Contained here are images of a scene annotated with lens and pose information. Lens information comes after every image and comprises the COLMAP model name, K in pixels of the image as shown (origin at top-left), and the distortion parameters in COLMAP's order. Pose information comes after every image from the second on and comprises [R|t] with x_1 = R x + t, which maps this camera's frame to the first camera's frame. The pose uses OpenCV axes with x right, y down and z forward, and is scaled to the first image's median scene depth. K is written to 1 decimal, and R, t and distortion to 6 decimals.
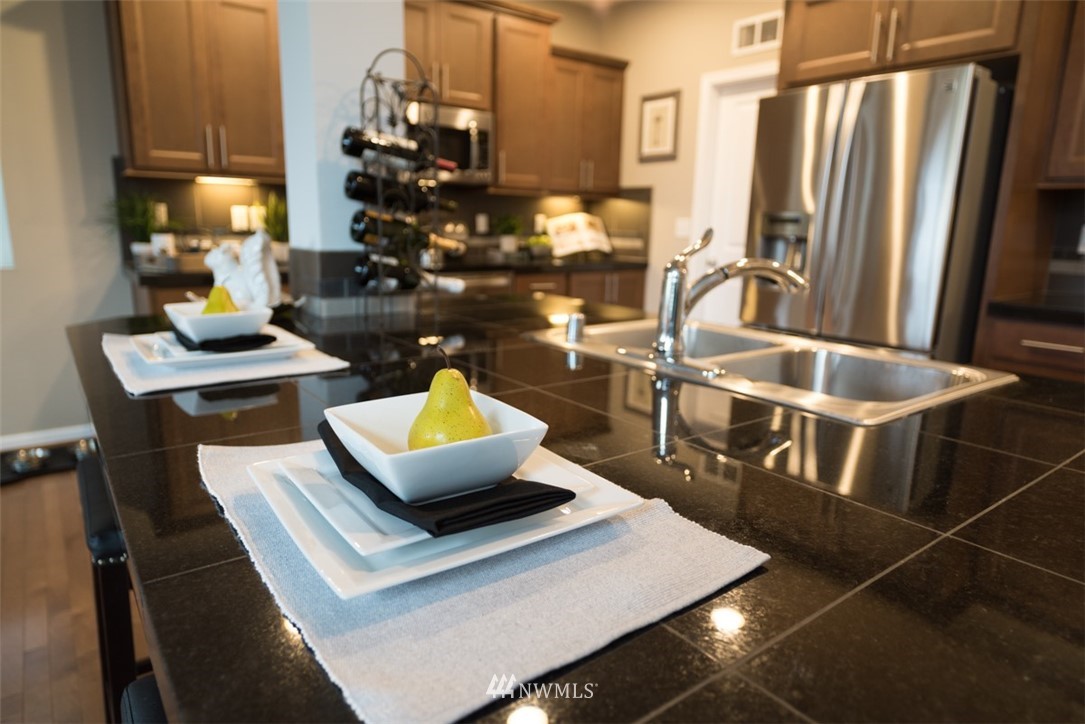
lens RADIAL K [[656.9, 0, 521.3], [0, 656.9, 359.7], [0, 0, 1]] dist [-0.000576, 0.000458]
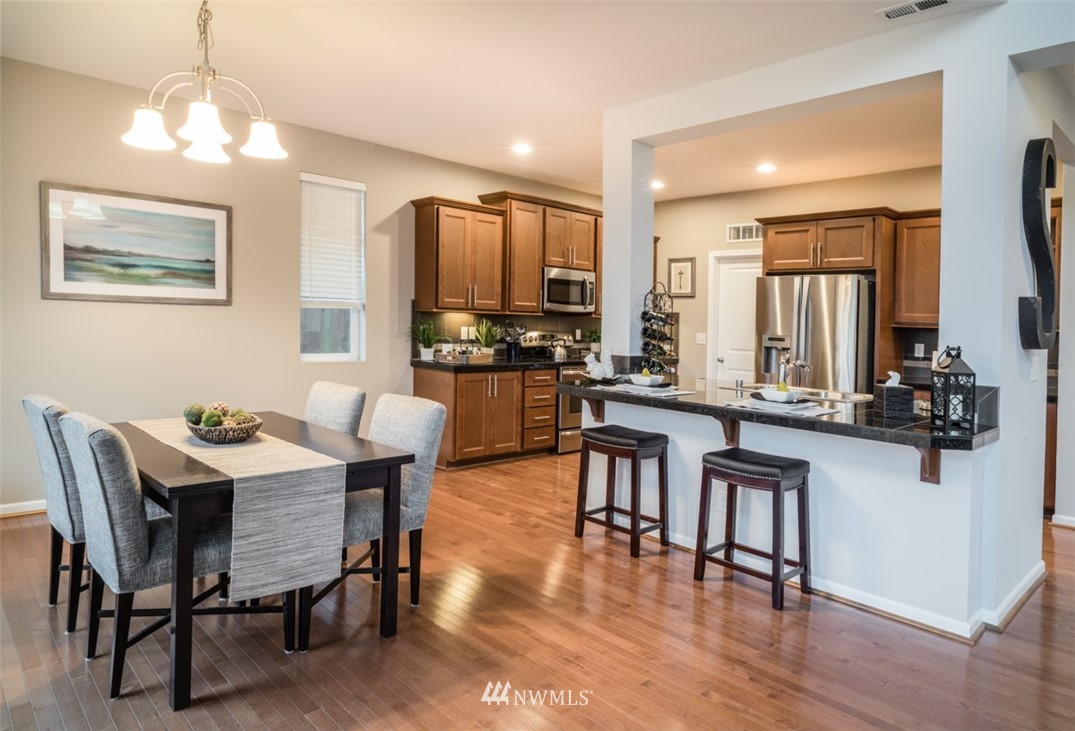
lens RADIAL K [[668.3, 0, 532.9], [0, 668.3, 294.3], [0, 0, 1]] dist [-0.031624, 0.001217]
pose [[0.992457, 0.018045, 0.121257, -0.539642], [0.011557, 0.970931, -0.239081, 0.117230], [-0.122047, 0.238679, 0.963399, -0.818348]]
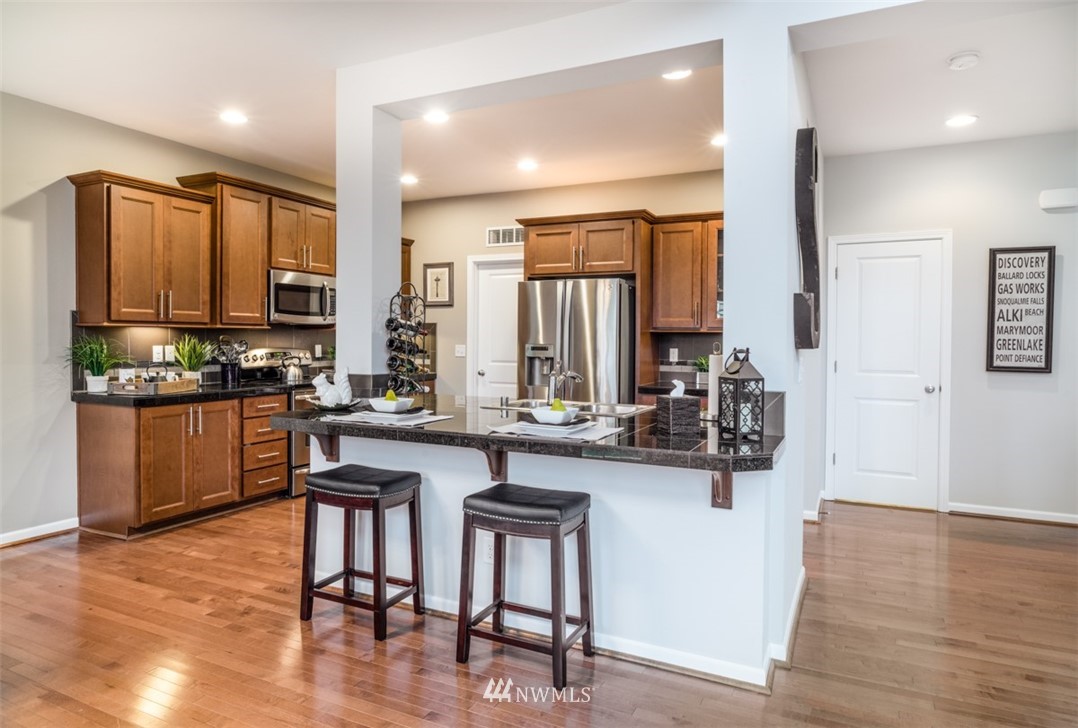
lens RADIAL K [[656.4, 0, 539.0], [0, 656.4, 364.0], [0, 0, 1]] dist [0.001635, 0.000335]
pose [[0.884813, -0.031984, 0.464847, -0.431170], [0.107387, 0.984782, -0.136647, 0.073867], [-0.453402, 0.170826, 0.874783, -0.559317]]
